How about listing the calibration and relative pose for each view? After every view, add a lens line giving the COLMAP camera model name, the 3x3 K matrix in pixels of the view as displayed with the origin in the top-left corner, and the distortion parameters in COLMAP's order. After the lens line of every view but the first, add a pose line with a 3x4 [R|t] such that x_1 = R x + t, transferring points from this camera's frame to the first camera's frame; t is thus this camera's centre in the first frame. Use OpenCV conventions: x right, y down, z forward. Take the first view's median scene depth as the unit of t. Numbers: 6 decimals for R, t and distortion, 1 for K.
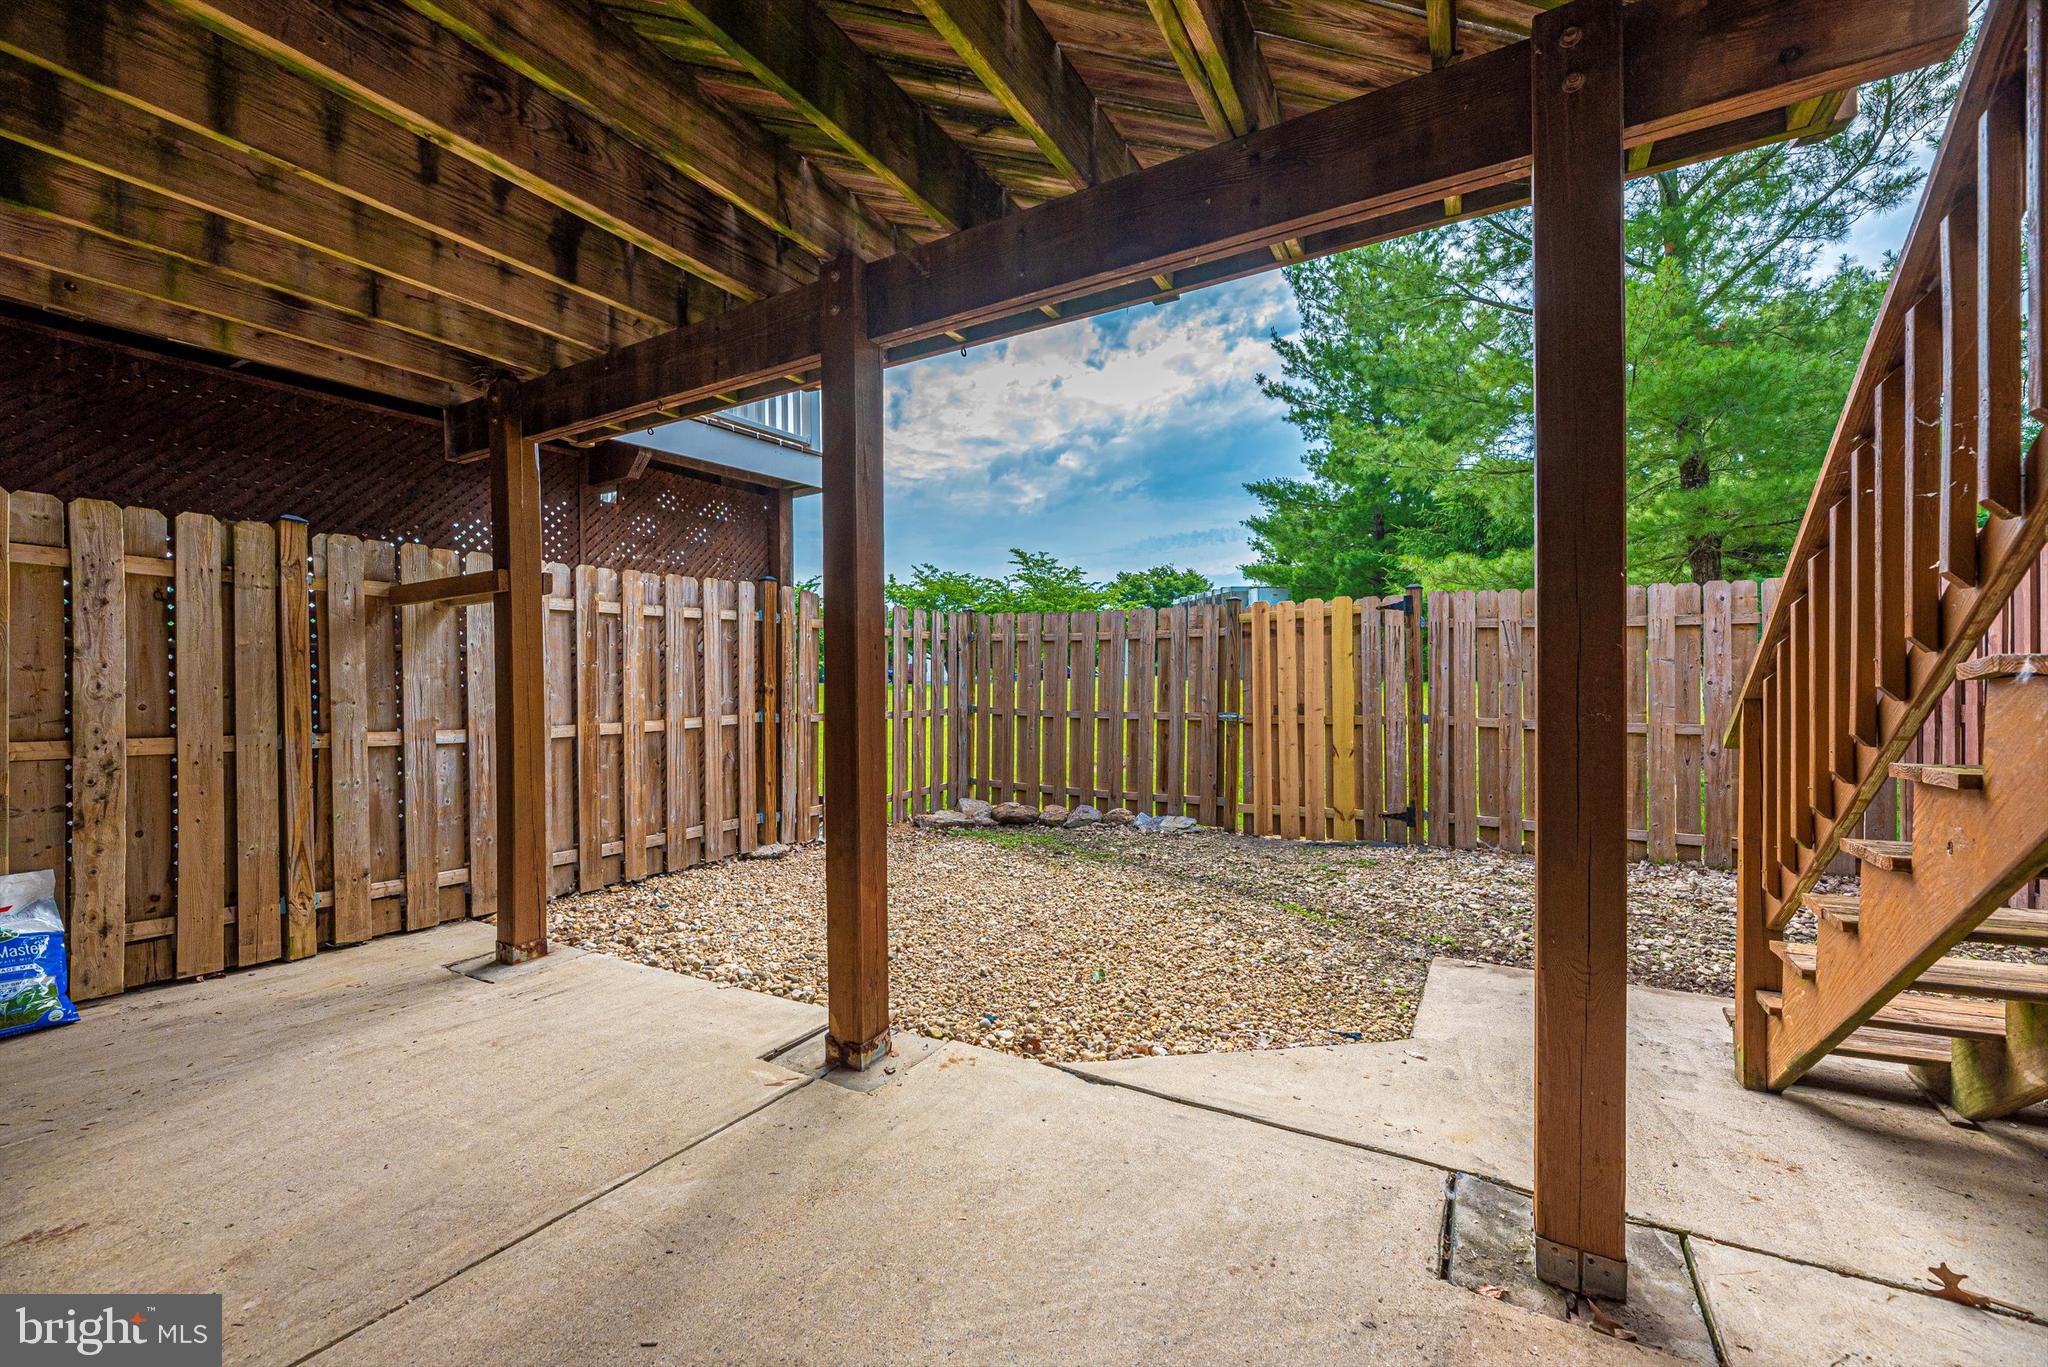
lens RADIAL K [[821.1, 0, 1022.7], [0, 821.1, 681.0], [0, 0, 1]] dist [-0.001141, -0.000025]
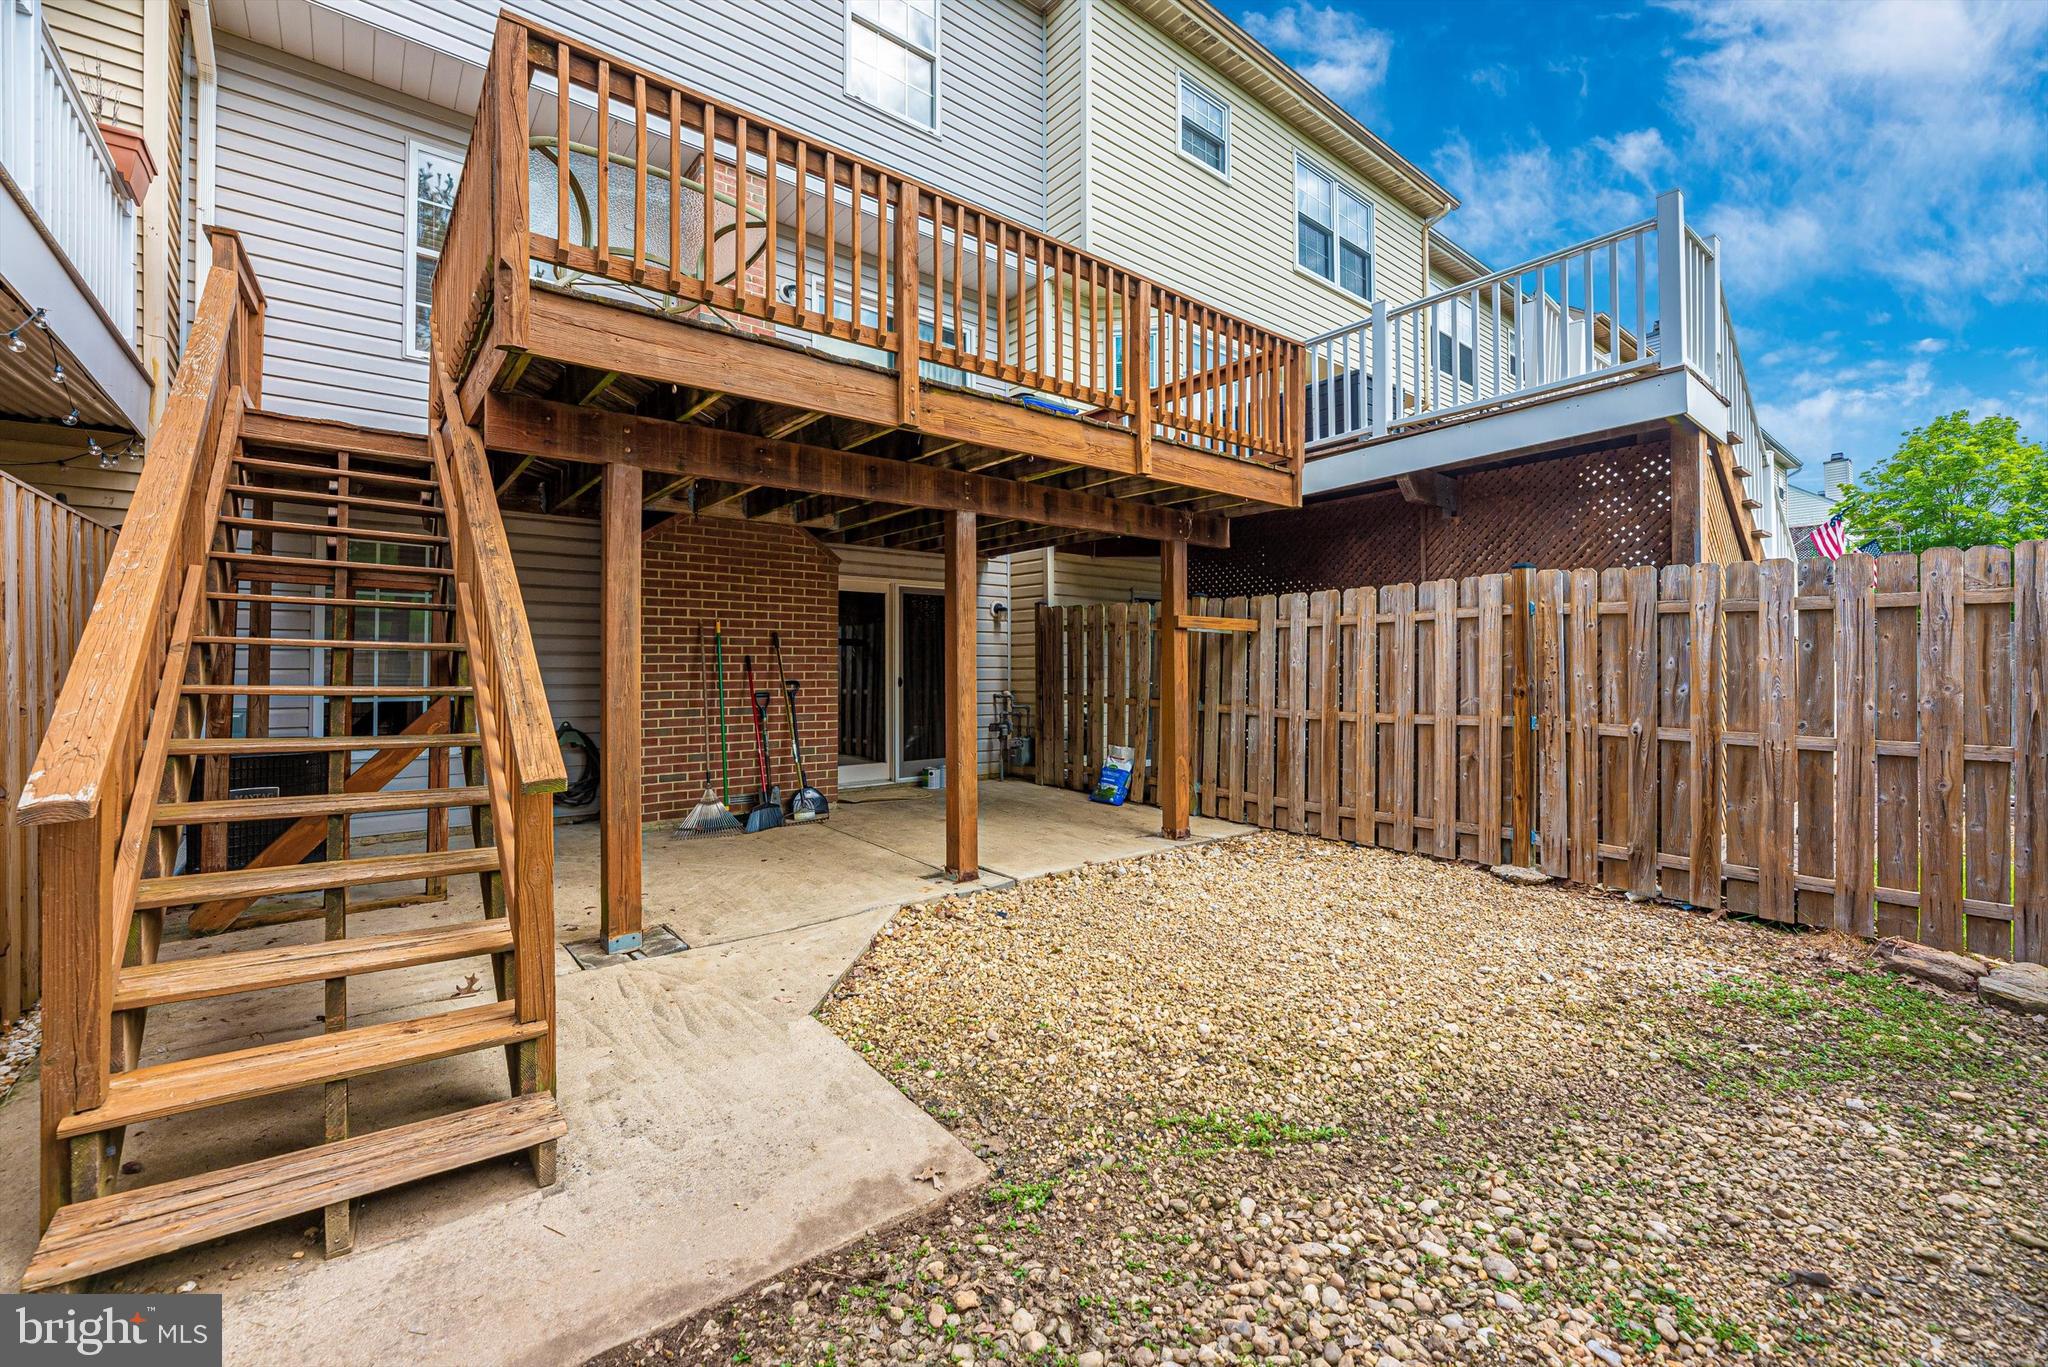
lens RADIAL K [[821.1, 0, 1036.2], [0, 821.1, 670.2], [0, 0, 1]] dist [-0.001141, -0.000025]
pose [[-0.332335, 0.010371, -0.943105, 0.655801], [0.002097, 0.999945, 0.010257, -0.020263], [0.943159, 0.001431, -0.332338, 0.766182]]
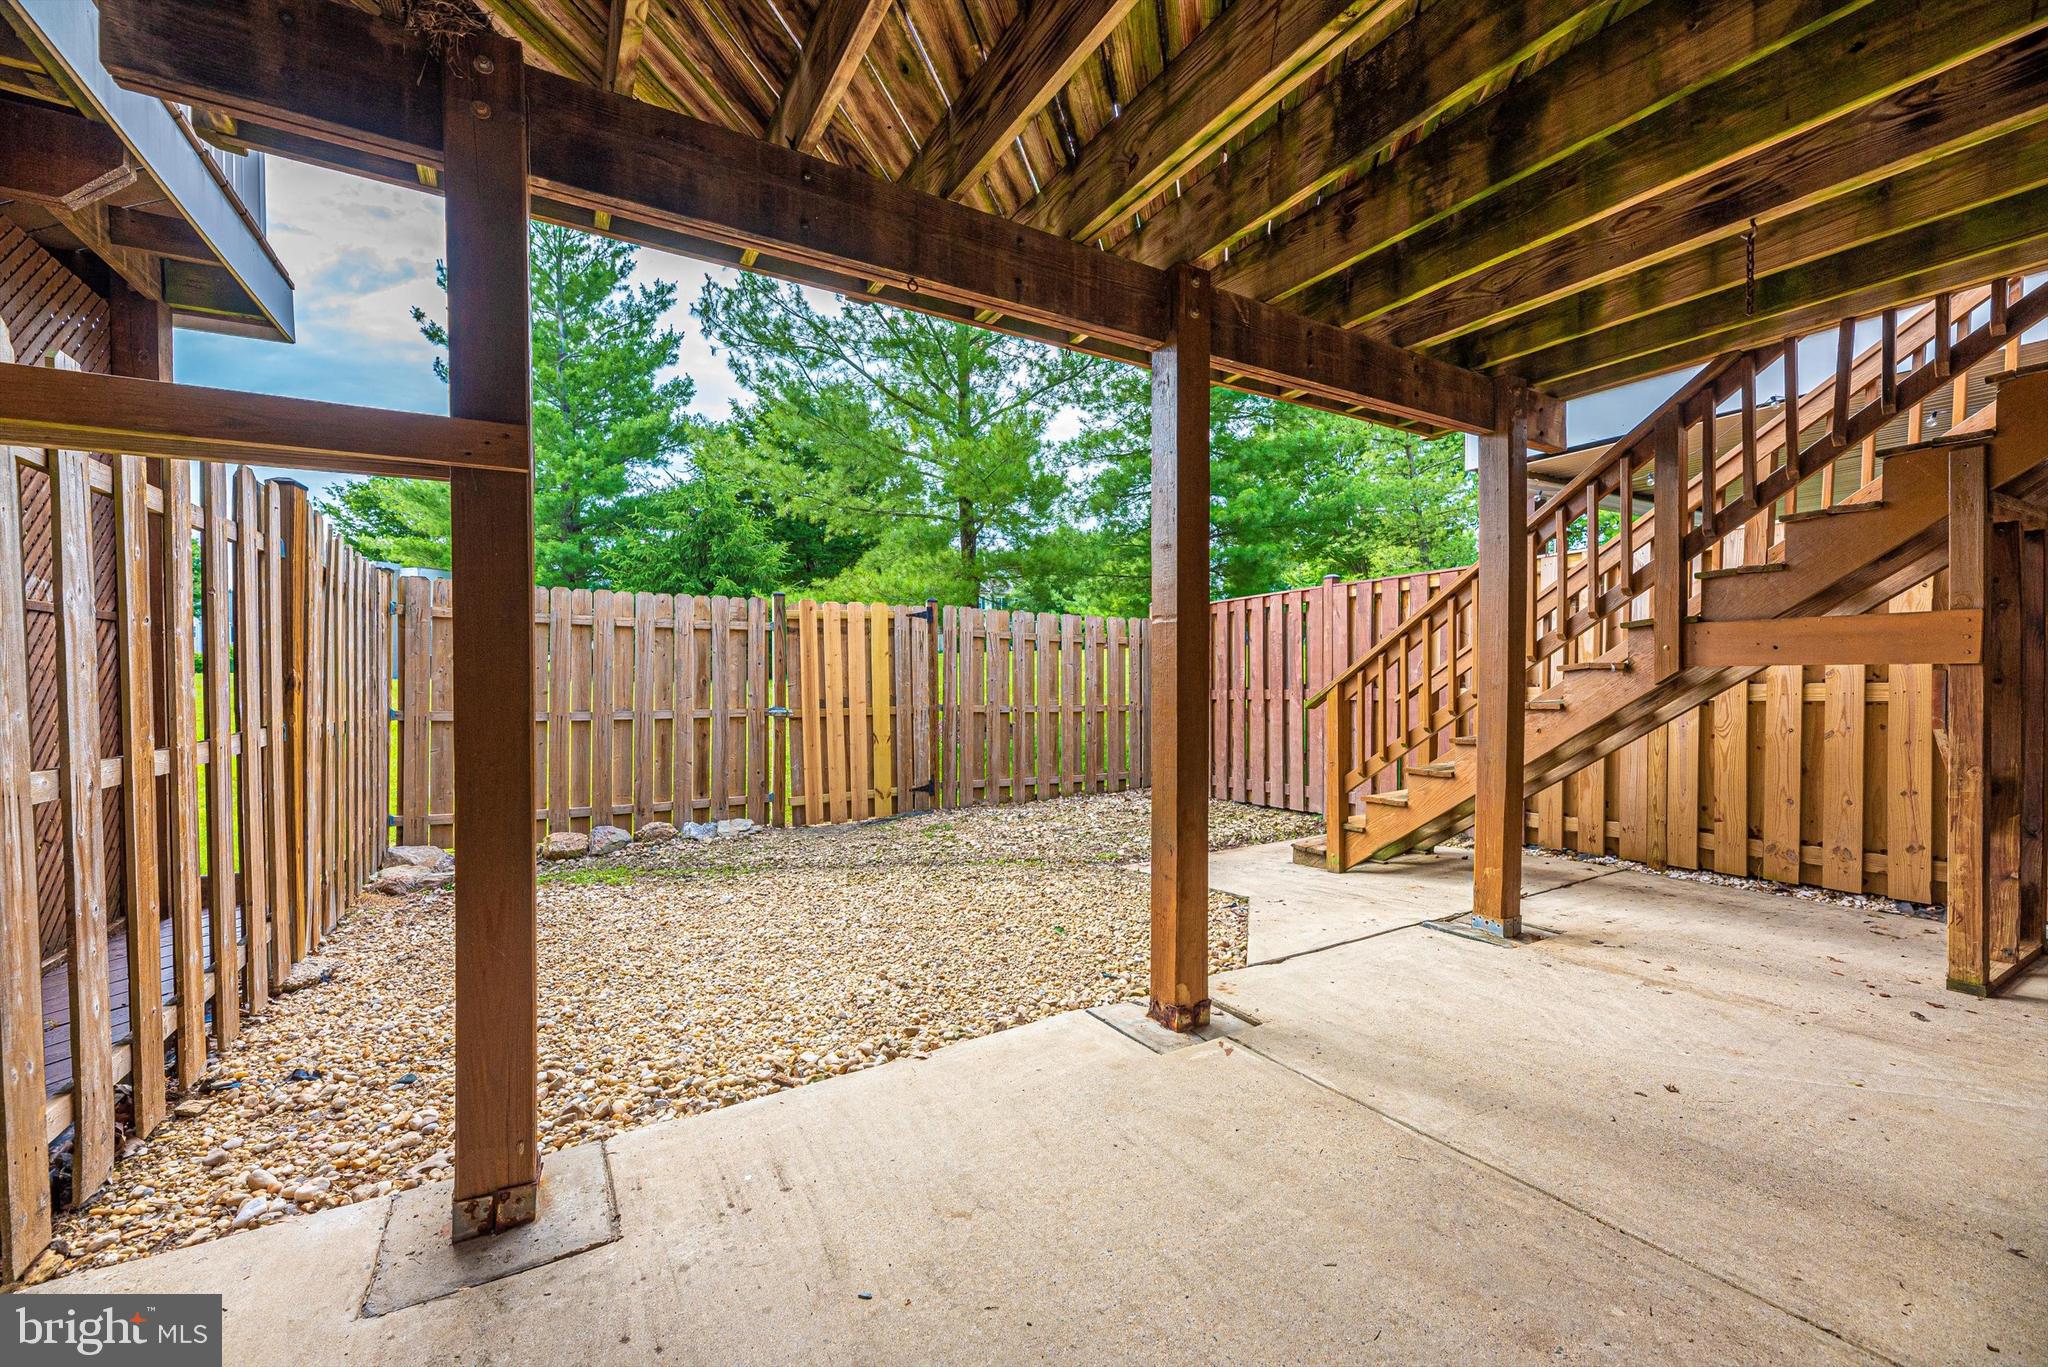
lens RADIAL K [[821.1, 0, 1018.5], [0, 821.1, 689.7], [0, 0, 1]] dist [-0.001141, -0.000025]
pose [[0.485017, -0.004774, 0.874491, -0.519845], [-0.000677, 0.999983, 0.005834, 0.011231], [-0.874504, -0.003422, 0.485006, 0.284986]]
